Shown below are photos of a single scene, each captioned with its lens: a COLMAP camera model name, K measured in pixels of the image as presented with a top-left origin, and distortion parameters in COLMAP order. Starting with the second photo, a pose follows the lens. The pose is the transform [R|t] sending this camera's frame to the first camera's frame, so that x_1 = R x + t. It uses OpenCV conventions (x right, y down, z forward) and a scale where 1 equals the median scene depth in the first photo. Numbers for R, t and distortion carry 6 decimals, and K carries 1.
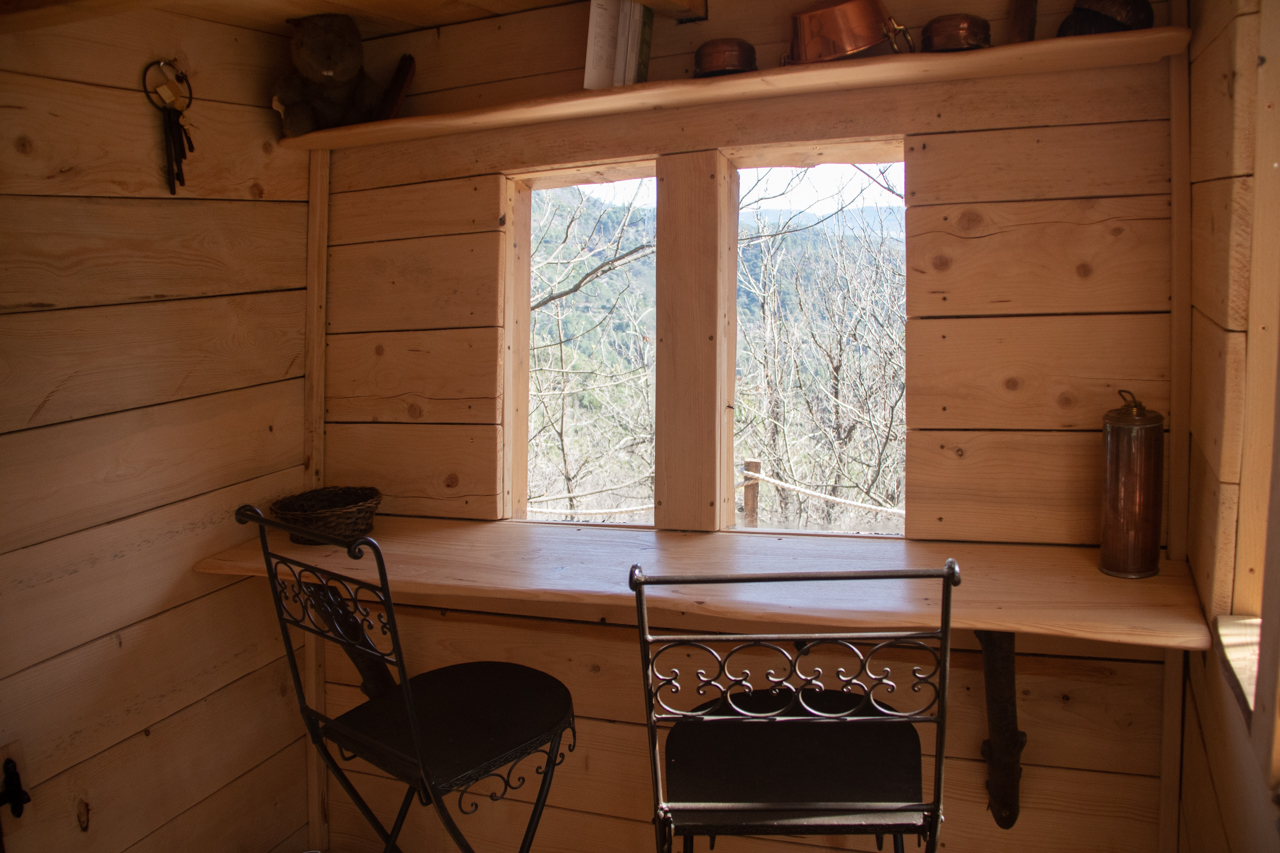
lens RADIAL K [[1050.9, 0, 642.8], [0, 1050.9, 428.0], [0, 0, 1]] dist [-0.190972, 0.148579]
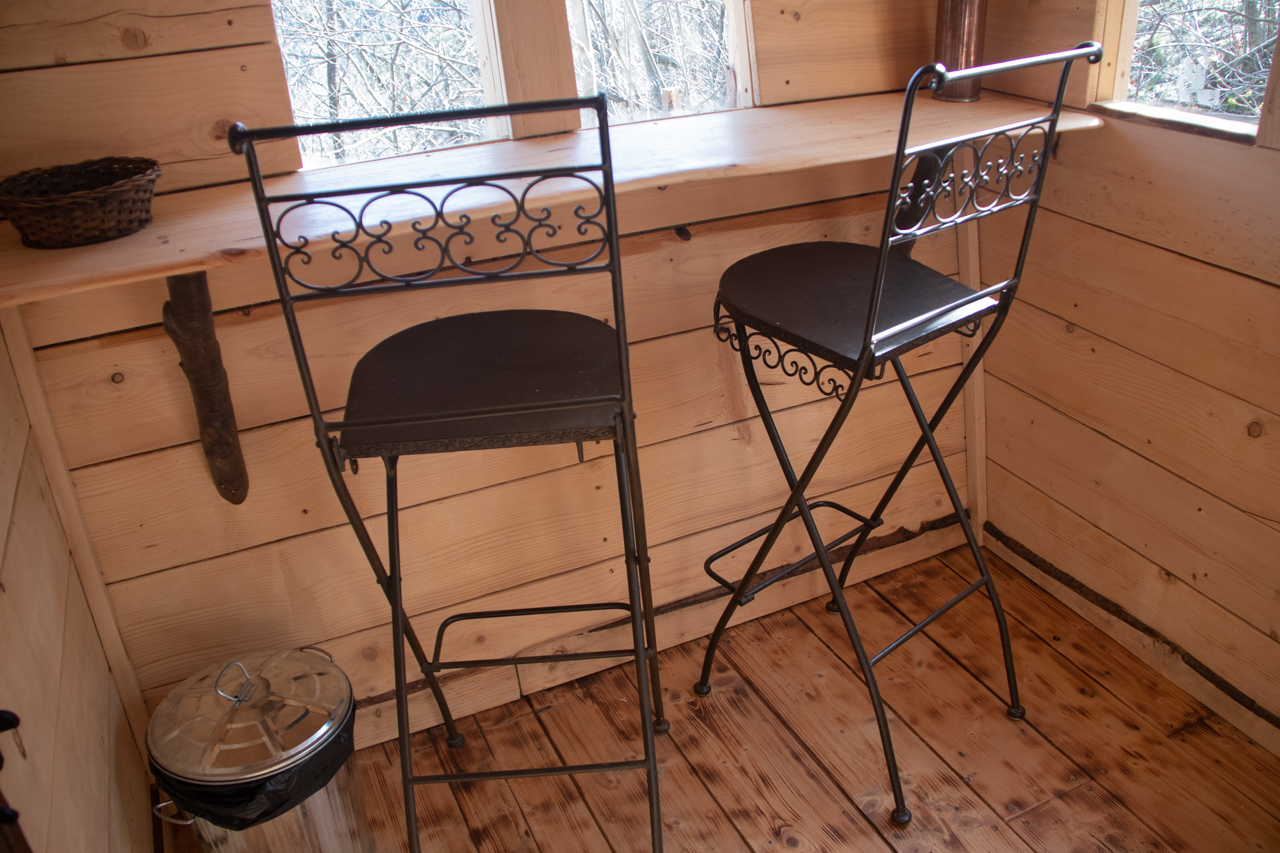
lens RADIAL K [[1050.9, 0, 646.0], [0, 1050.9, 427.2], [0, 0, 1]] dist [-0.190972, 0.148579]
pose [[0.681654, -0.302763, 0.666095, -0.622483], [0.126582, 0.945441, 0.300196, 0.088883], [-0.720642, -0.120314, 0.682788, 0.345675]]
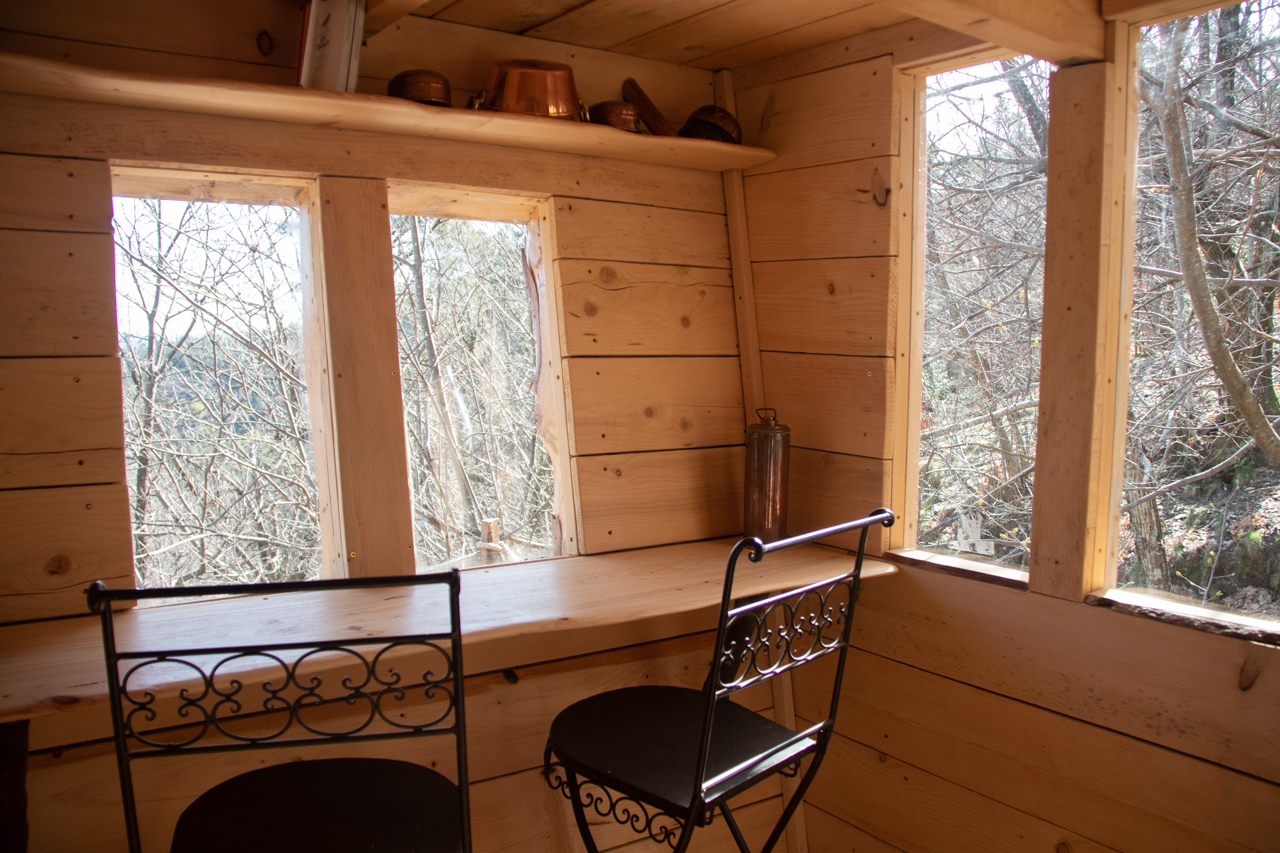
lens RADIAL K [[1050.9, 0, 648.8], [0, 1050.9, 441.6], [0, 0, 1]] dist [-0.190972, 0.148579]
pose [[0.539380, -0.013981, 0.841946, -0.661381], [0.102596, 0.993504, -0.049229, 0.050443], [-0.835789, 0.112934, 0.537311, 0.336545]]
